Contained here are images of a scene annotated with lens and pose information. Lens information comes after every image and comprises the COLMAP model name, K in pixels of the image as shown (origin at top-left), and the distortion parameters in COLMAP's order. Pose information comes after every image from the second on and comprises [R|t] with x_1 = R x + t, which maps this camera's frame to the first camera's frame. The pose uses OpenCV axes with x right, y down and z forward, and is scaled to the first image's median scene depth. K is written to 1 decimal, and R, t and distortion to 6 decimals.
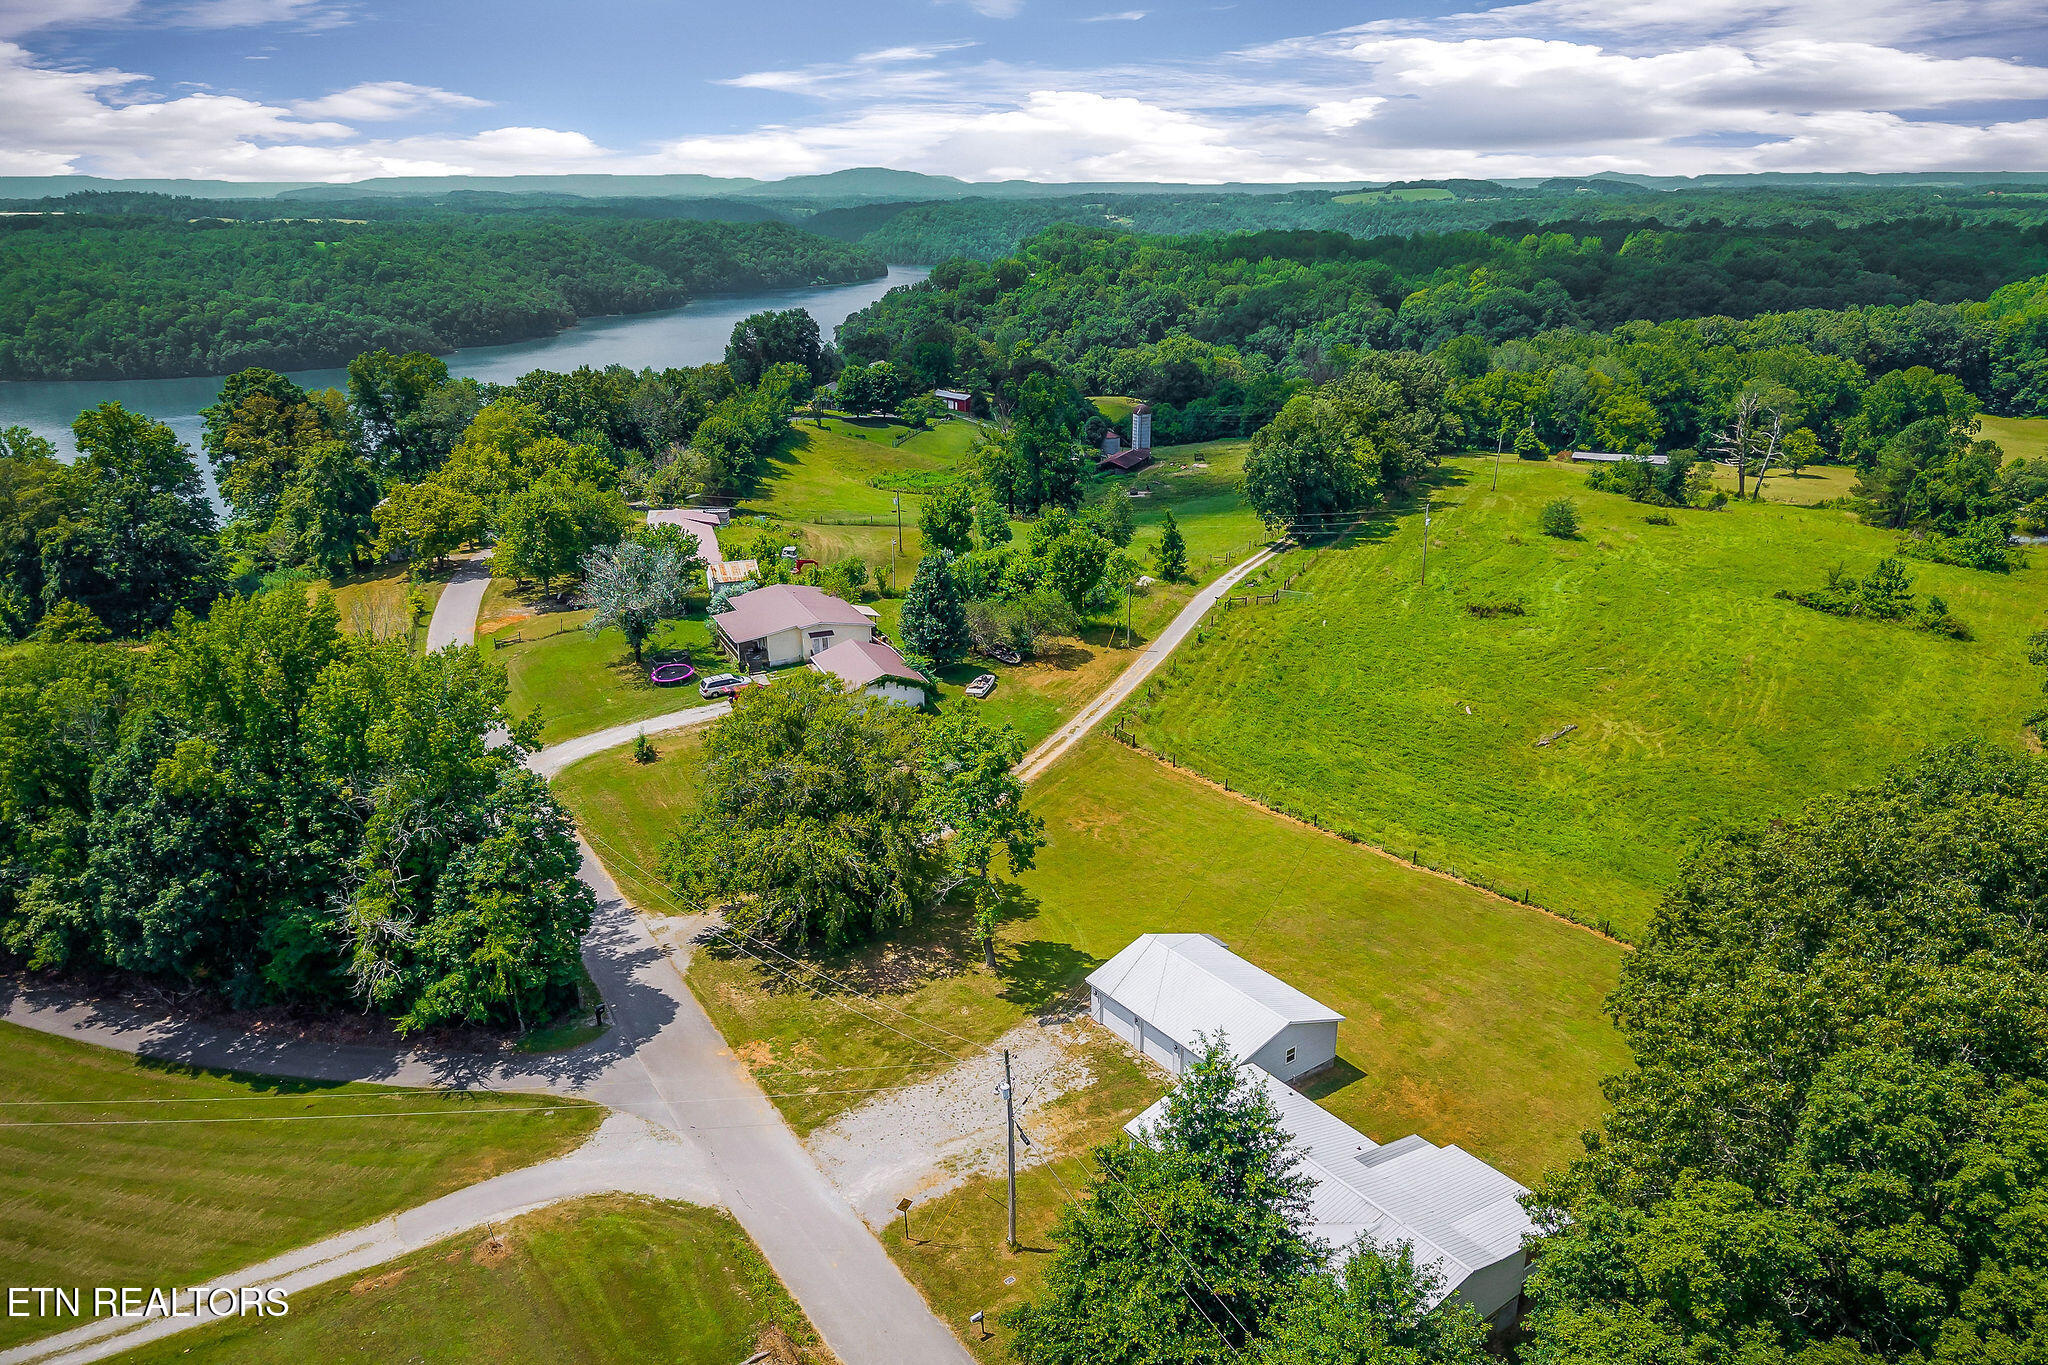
lens RADIAL K [[1402.4, 0, 1017.3], [0, 1402.4, 748.4], [0, 0, 1]] dist [0.014783, -0.003938]
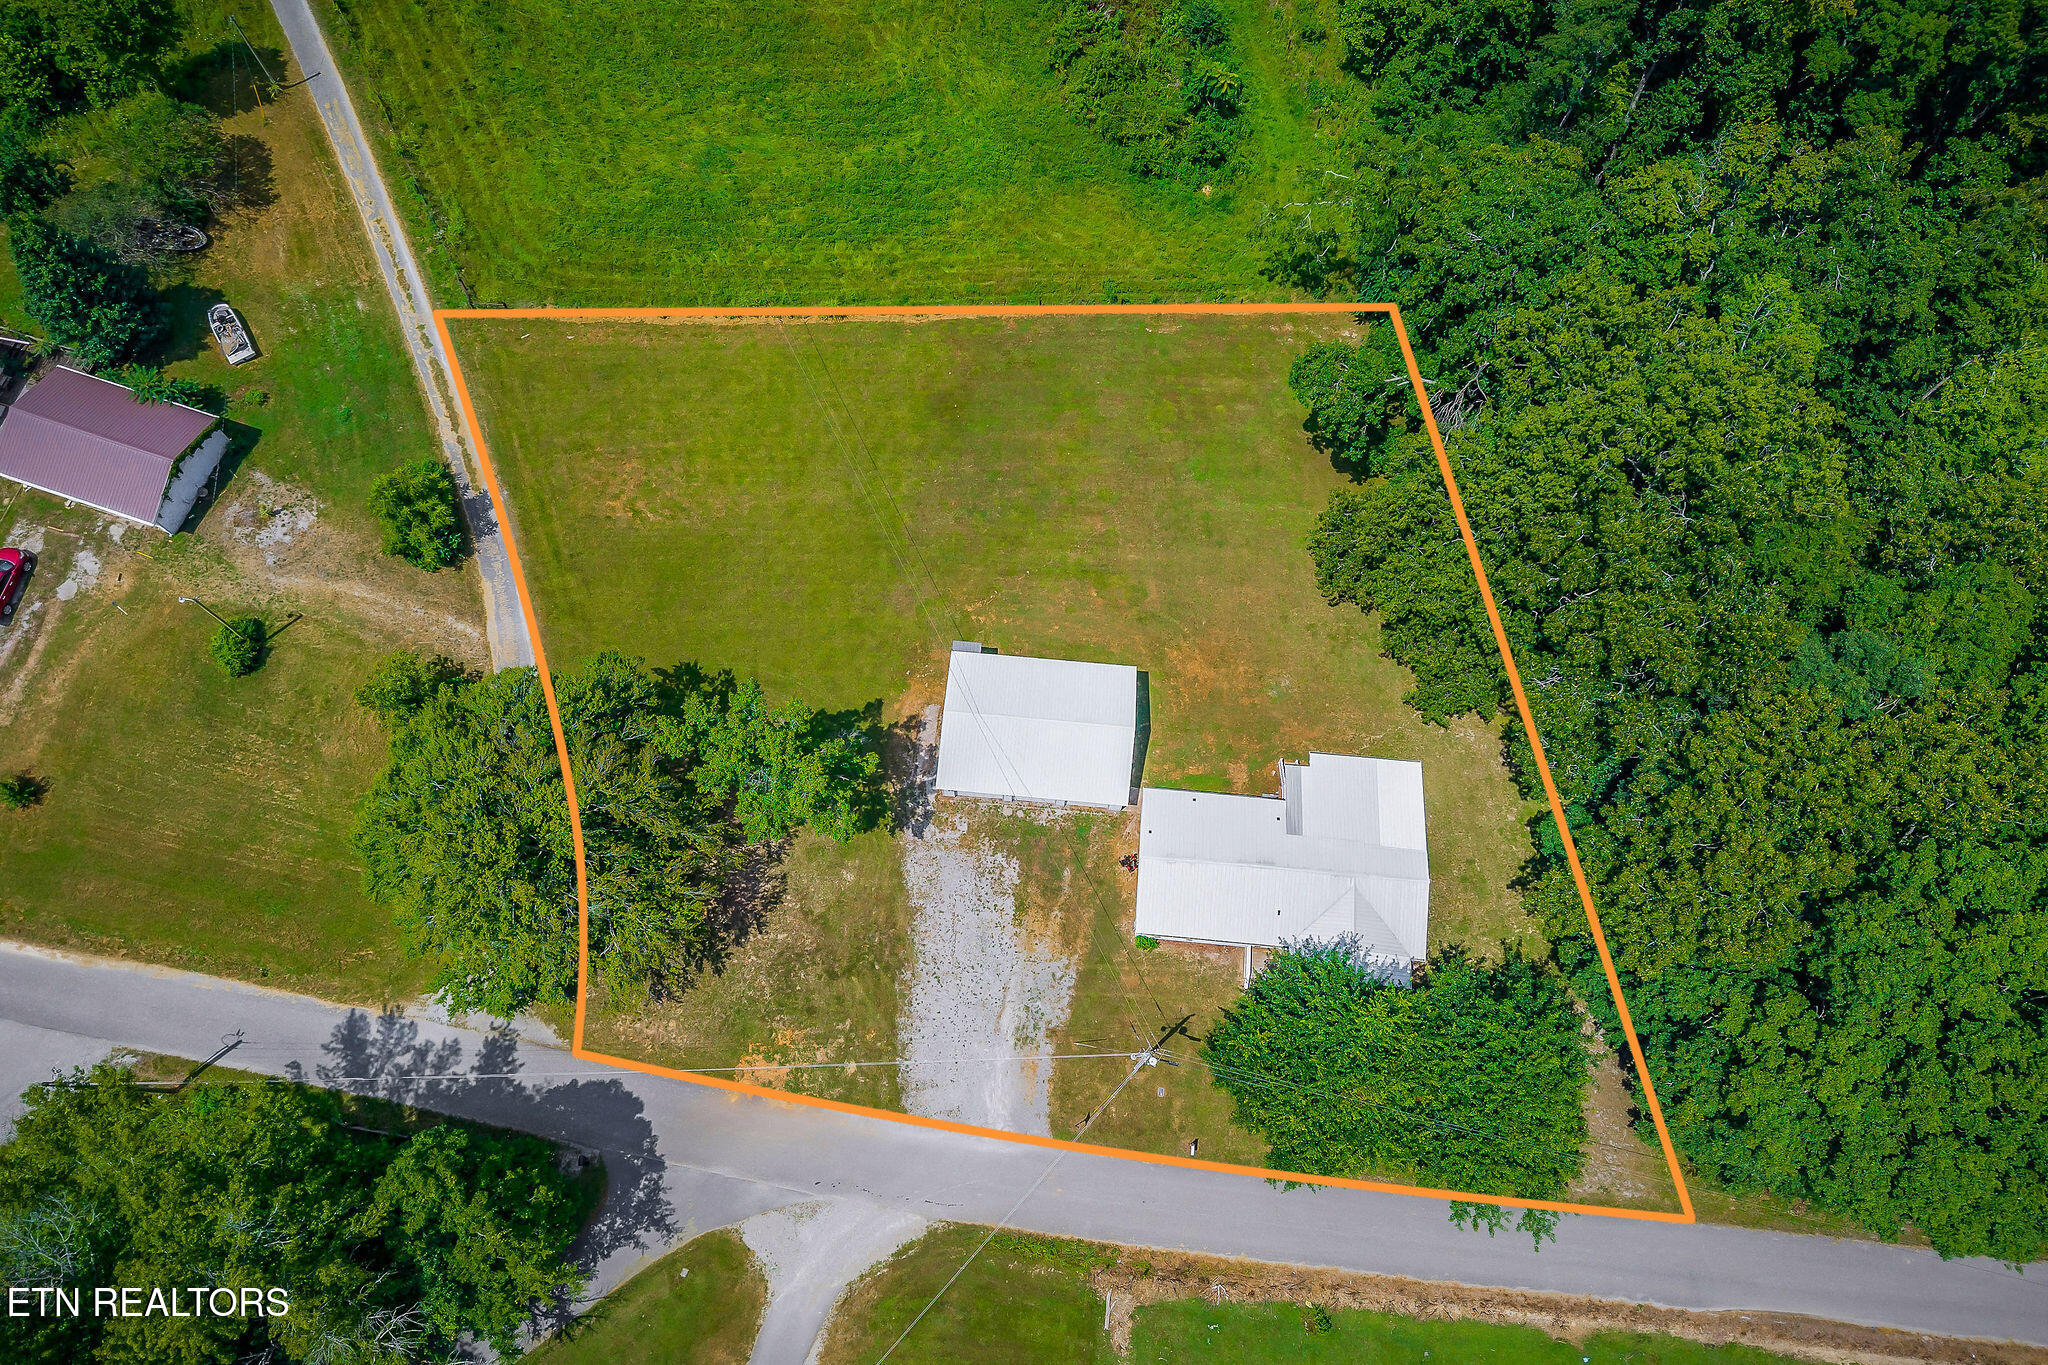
lens RADIAL K [[1393.3, 0, 1024.0], [0, 1393.3, 682.5], [0, 0, 1]] dist [0.038791, -0.042138]
pose [[0.656688, -0.709996, 0.254298, -0.062358], [0.264204, 0.532406, 0.804201, -0.375489], [-0.706369, -0.460923, 0.537208, 0.238171]]
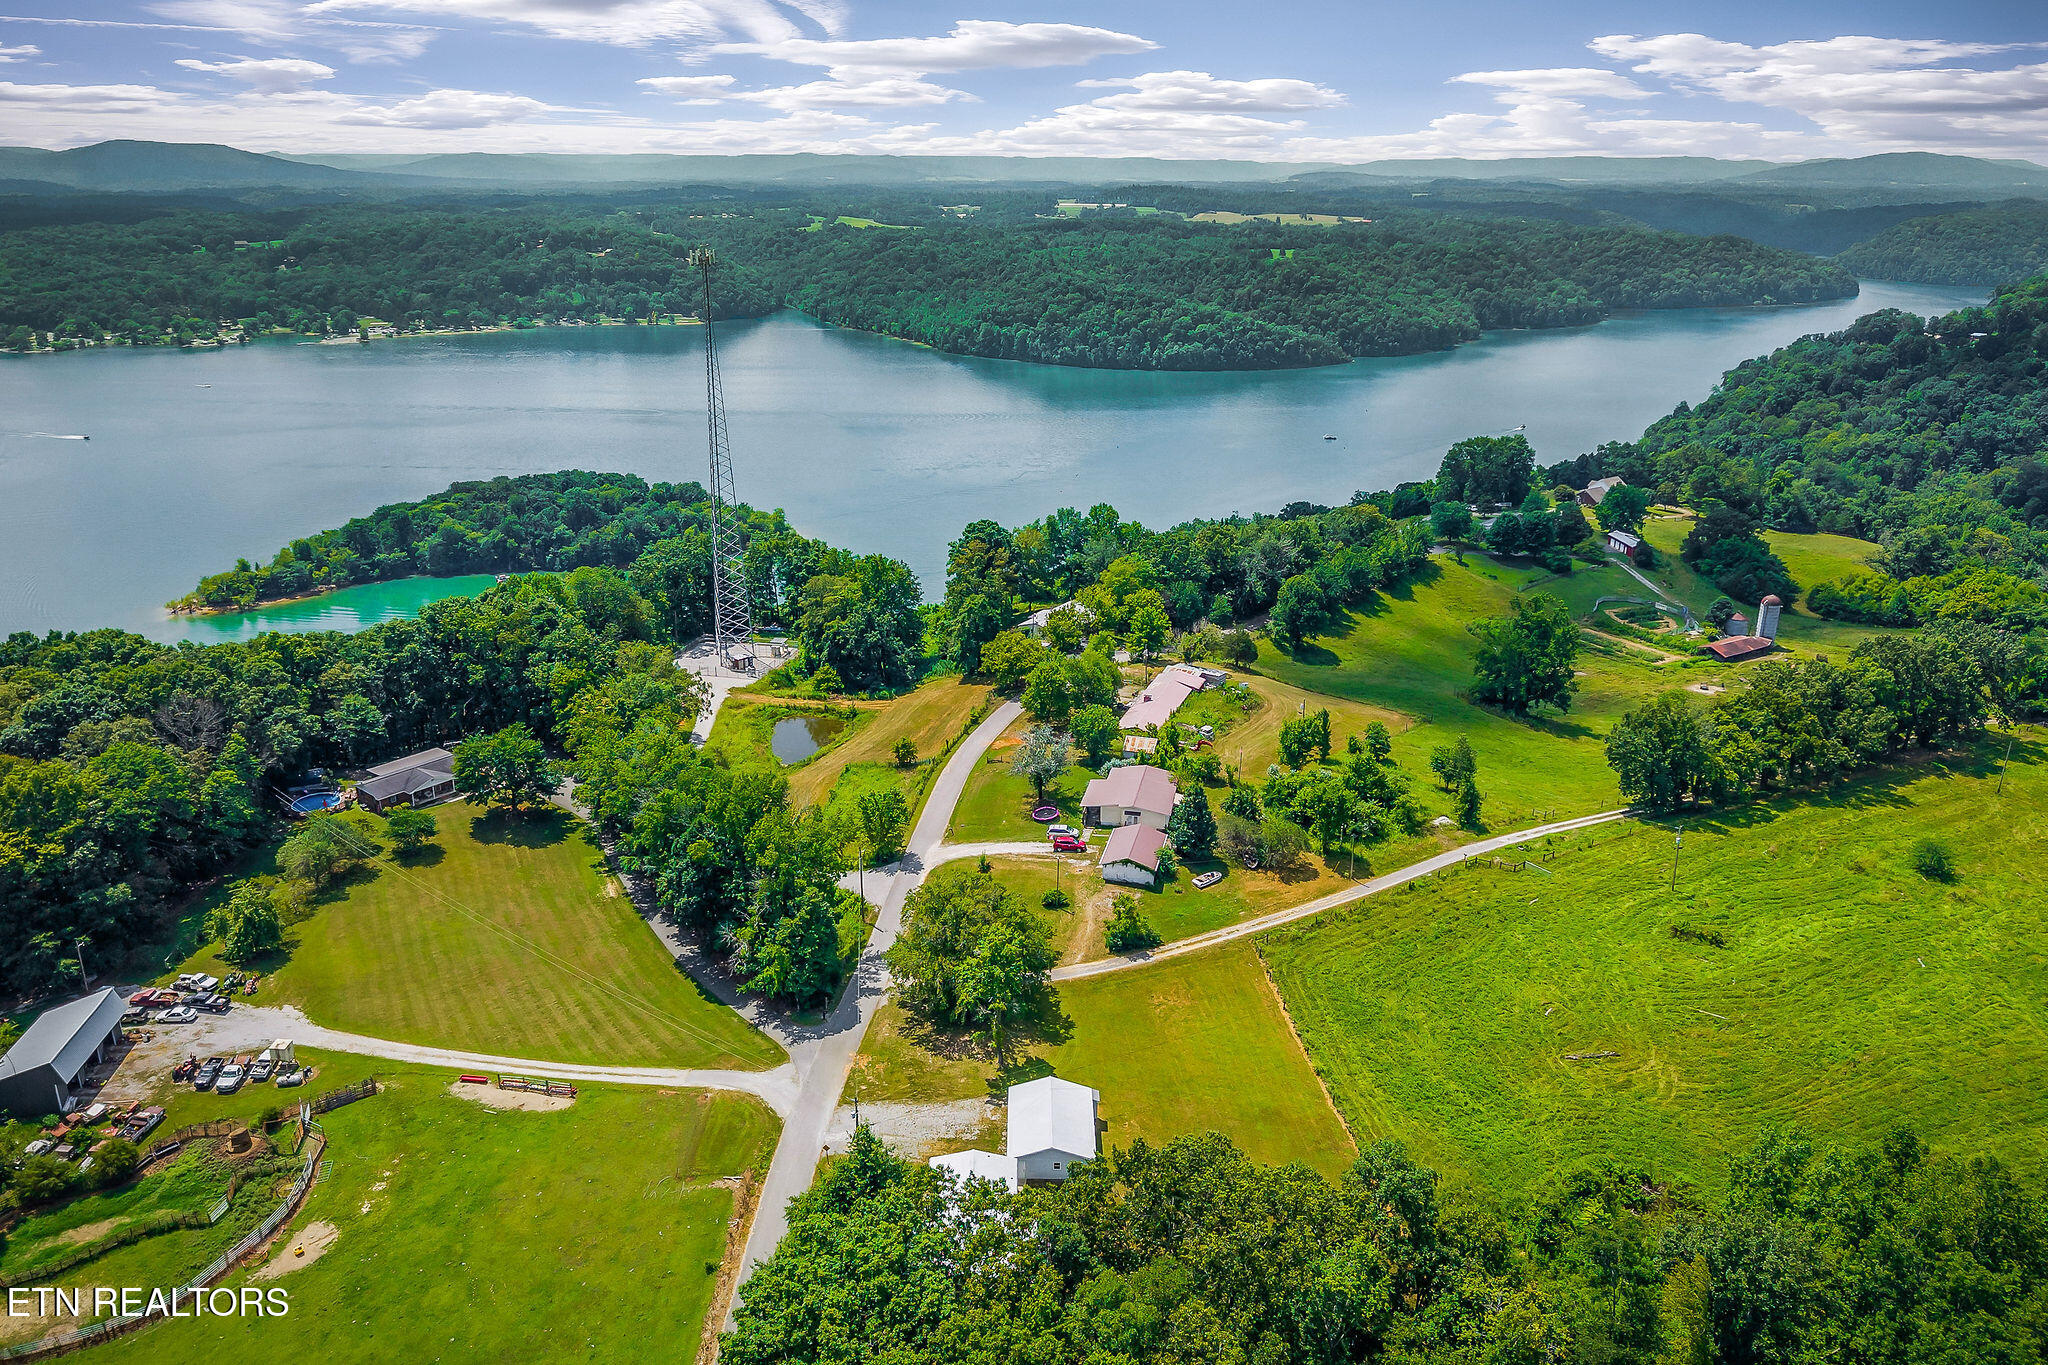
lens RADIAL K [[1393.3, 0, 1024.0], [0, 1393.3, 682.5], [0, 0, 1]] dist [0.038791, -0.042138]
pose [[0.804301, 0.214792, -0.554044, 0.540200], [-0.228751, 0.972448, 0.044923, -0.246865], [0.548428, 0.090607, 0.831275, -0.326649]]
